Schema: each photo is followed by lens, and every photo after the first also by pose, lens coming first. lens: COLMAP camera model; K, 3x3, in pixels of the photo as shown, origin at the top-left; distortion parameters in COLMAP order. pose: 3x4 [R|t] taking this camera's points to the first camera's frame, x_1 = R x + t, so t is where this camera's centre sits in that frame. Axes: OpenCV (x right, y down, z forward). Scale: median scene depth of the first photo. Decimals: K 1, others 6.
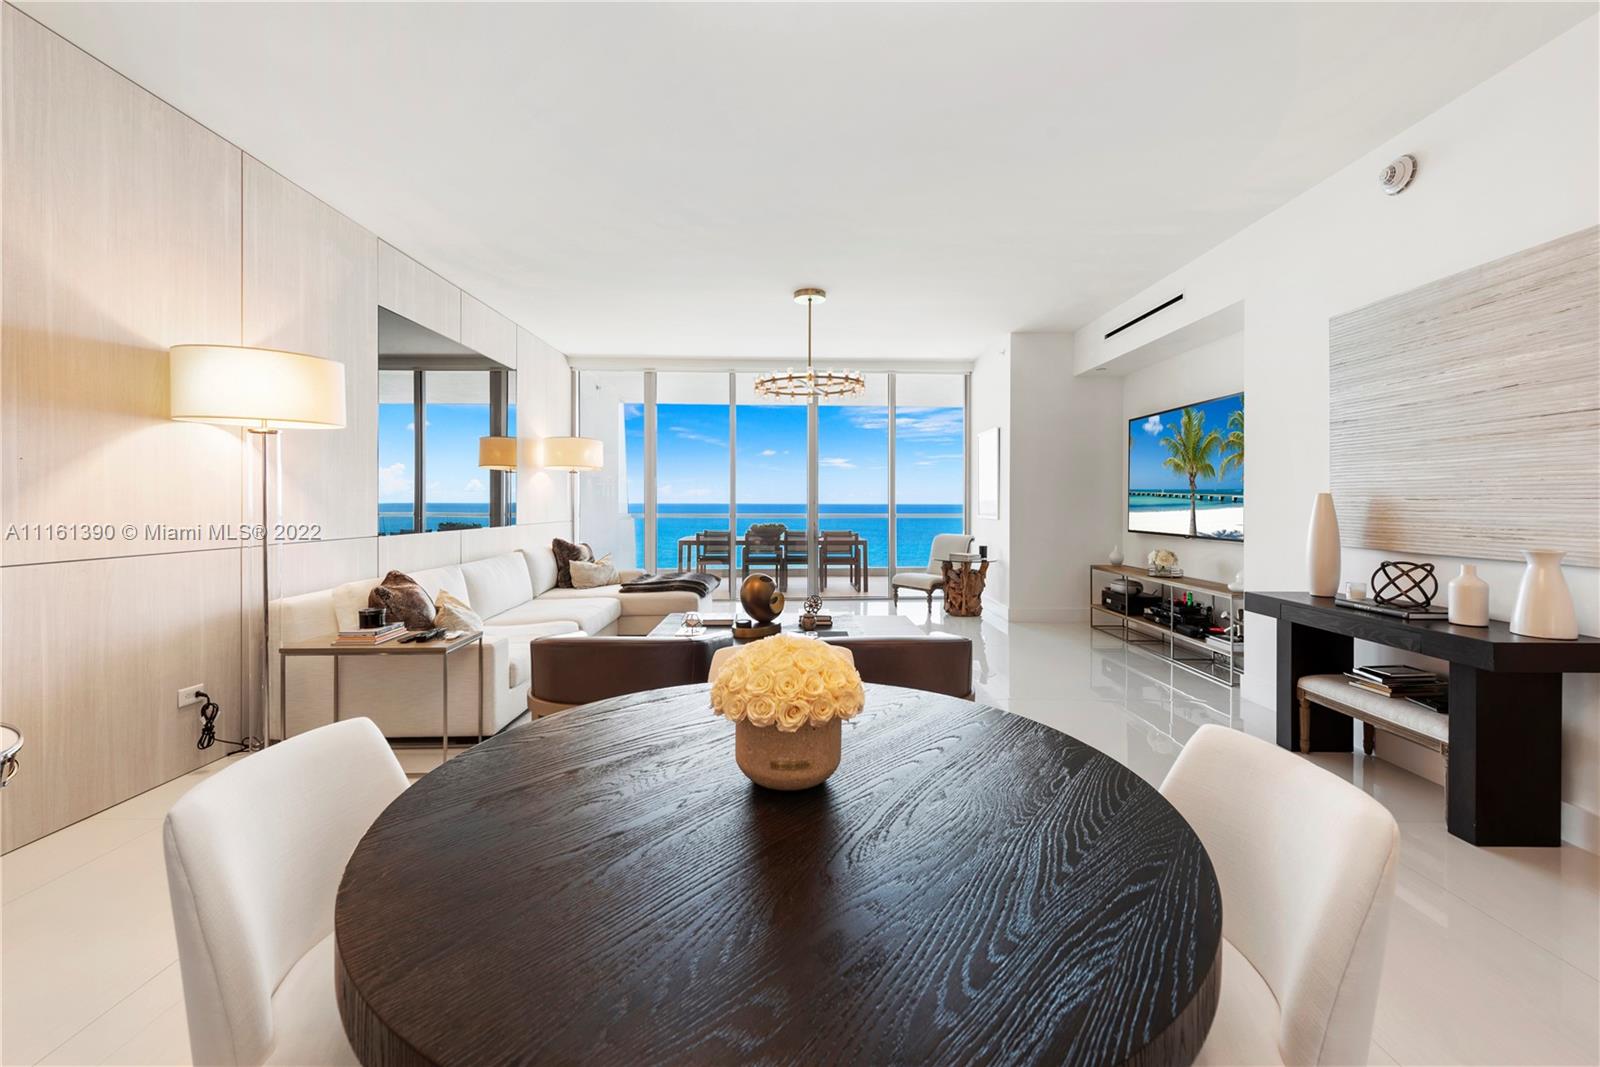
lens RADIAL K [[640.5, 0, 802.2], [0, 640.5, 501.3], [0, 0, 1]] dist [0.013488, -0.004166]
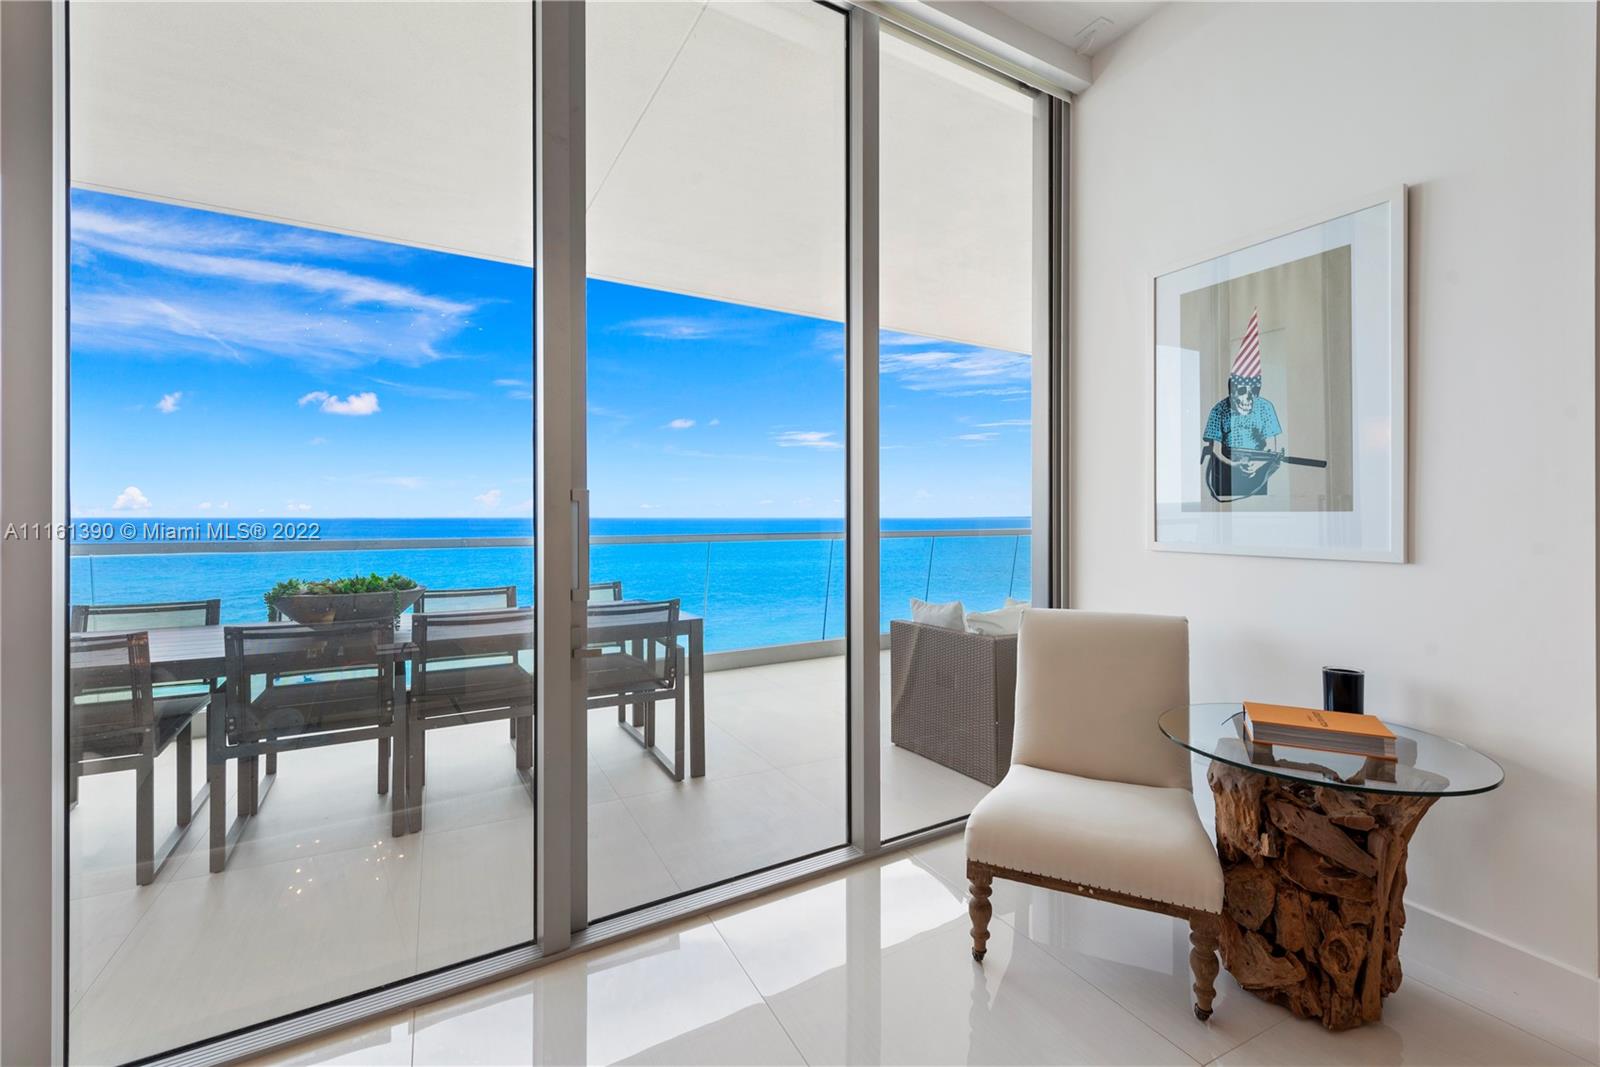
lens RADIAL K [[690.5, 0, 808.3], [0, 690.5, 524.1], [0, 0, 1]] dist [0.001449, 0.000097]
pose [[0.892853, -0.002333, 0.450342, -0.015030], [0.001236, 0.999996, 0.002730, 0.017554], [-0.450346, -0.001881, 0.892852, 1.039243]]
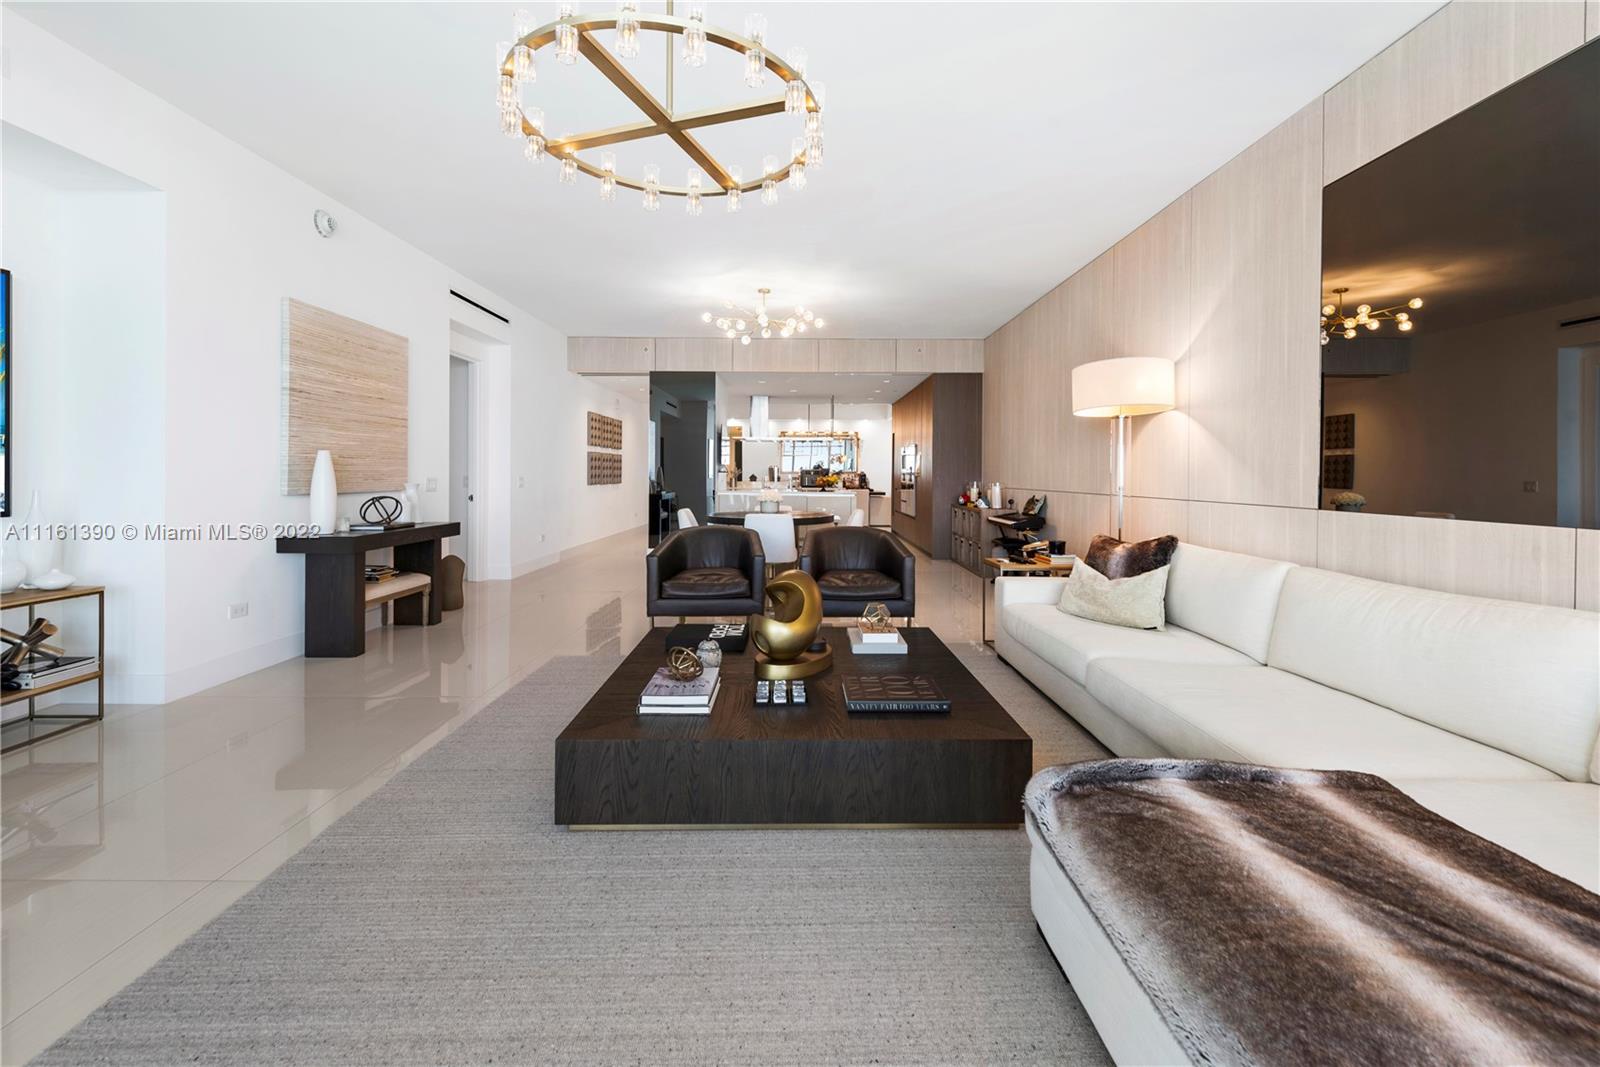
lens RADIAL K [[651.5, 0, 798.5], [0, 651.5, 476.4], [0, 0, 1]] dist [0.011581, -0.003040]
pose [[-0.999923, -0.007881, 0.009543, -0.059989], [-0.007872, 0.999969, 0.000889, 0.015812], [-0.009549, 0.000814, -0.999954, 1.256424]]
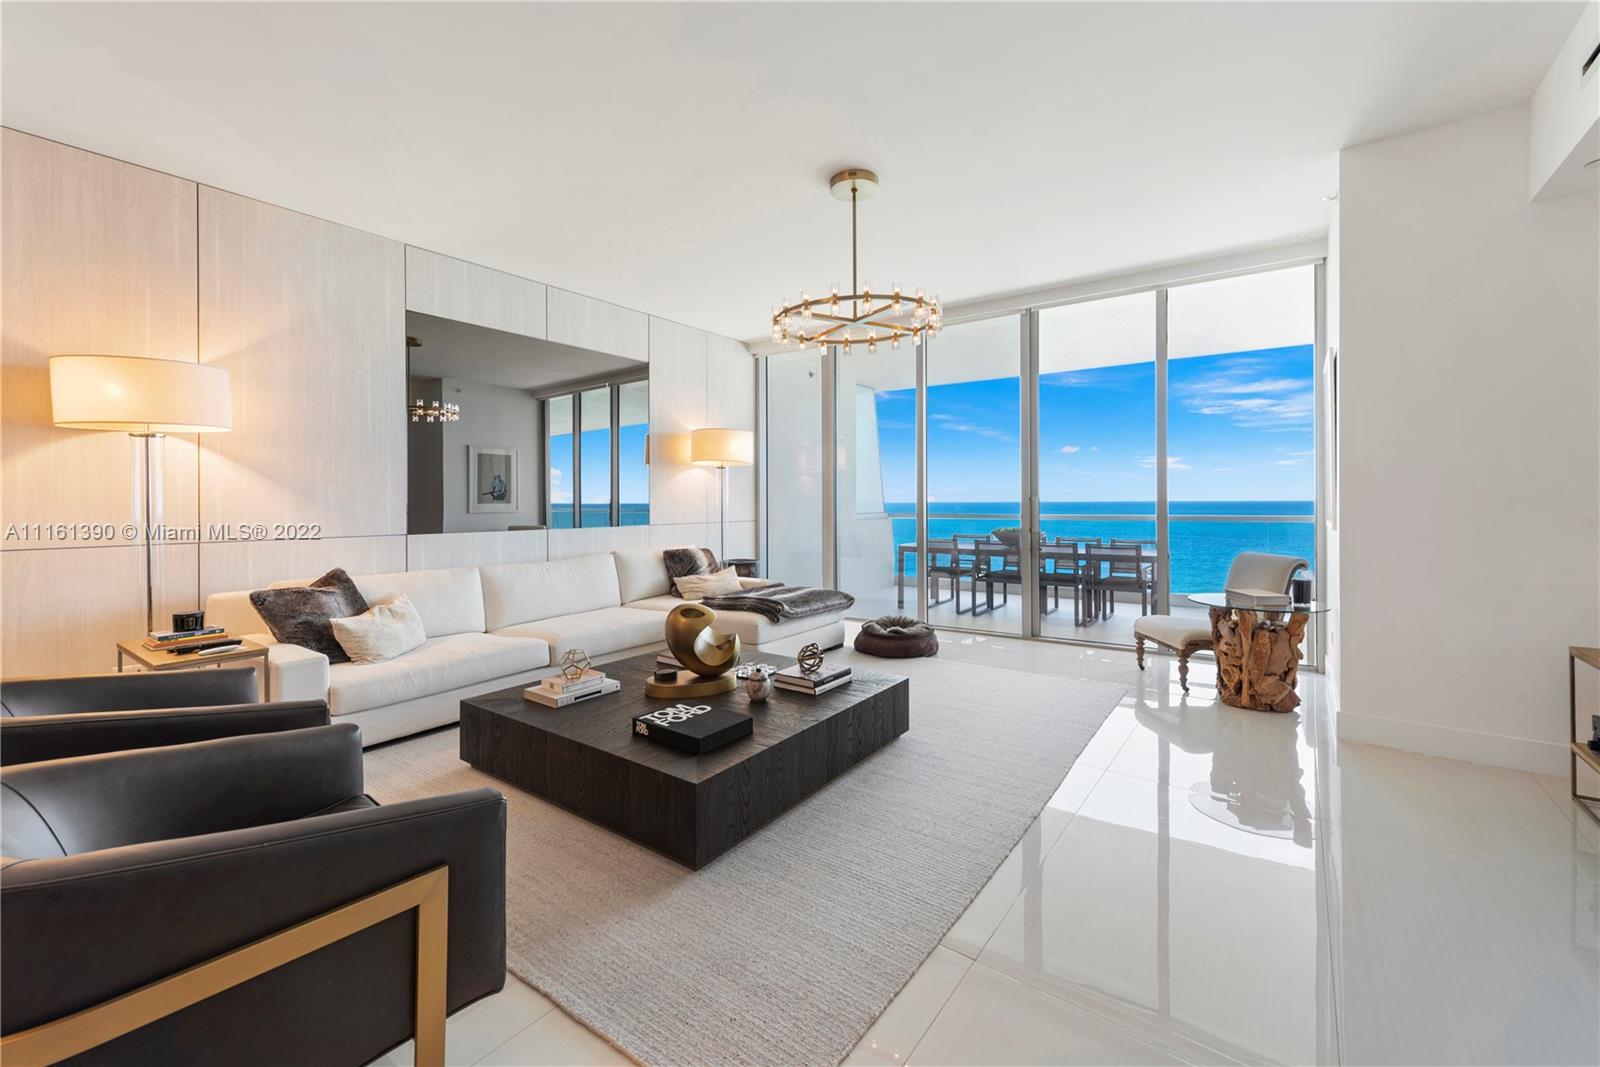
lens RADIAL K [[640.5, 0, 802.2], [0, 640.5, 501.3], [0, 0, 1]] dist [0.013488, -0.004166]
pose [[0.795020, -0.006134, -0.606553, 0.335589], [0.006802, 0.999976, -0.001197, 0.004614], [0.606545, -0.003174, 0.795043, 0.408251]]
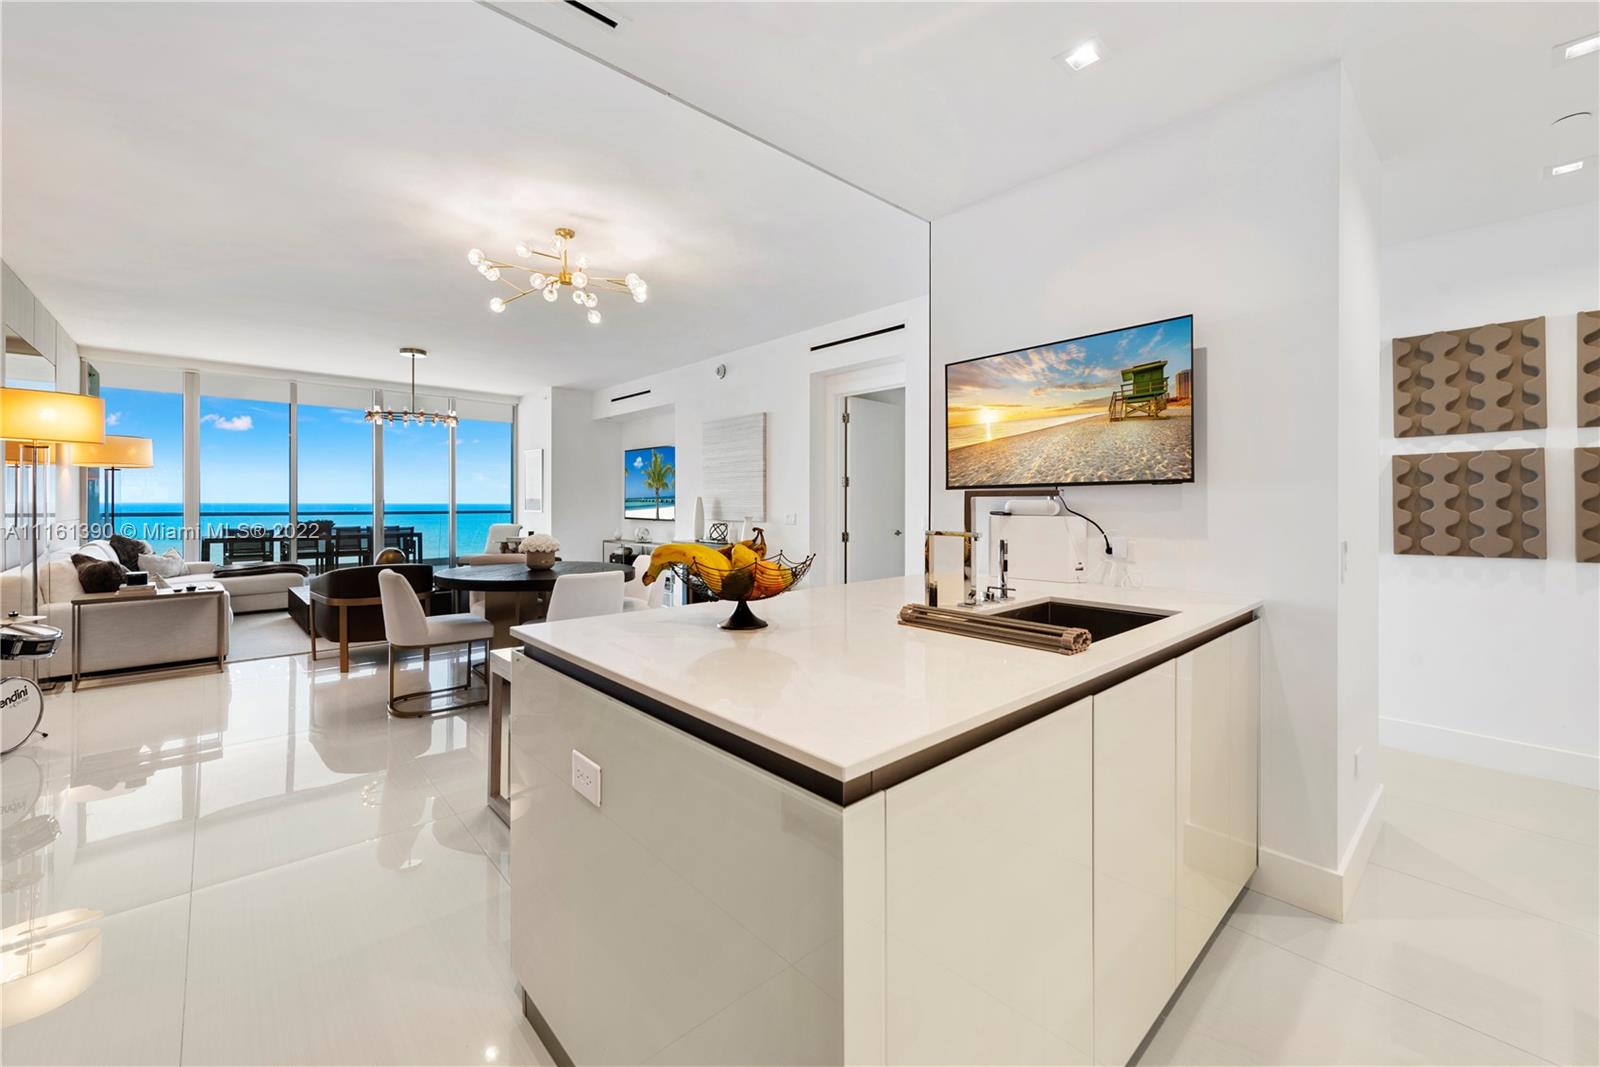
lens RADIAL K [[640.5, 0, 802.2], [0, 640.5, 501.3], [0, 0, 1]] dist [0.013488, -0.004166]
pose [[0.743633, 0.001535, 0.668586, -0.269494], [-0.002536, 0.999997, 0.000524, 0.000459], [-0.668583, -0.002085, 0.743635, -0.559722]]
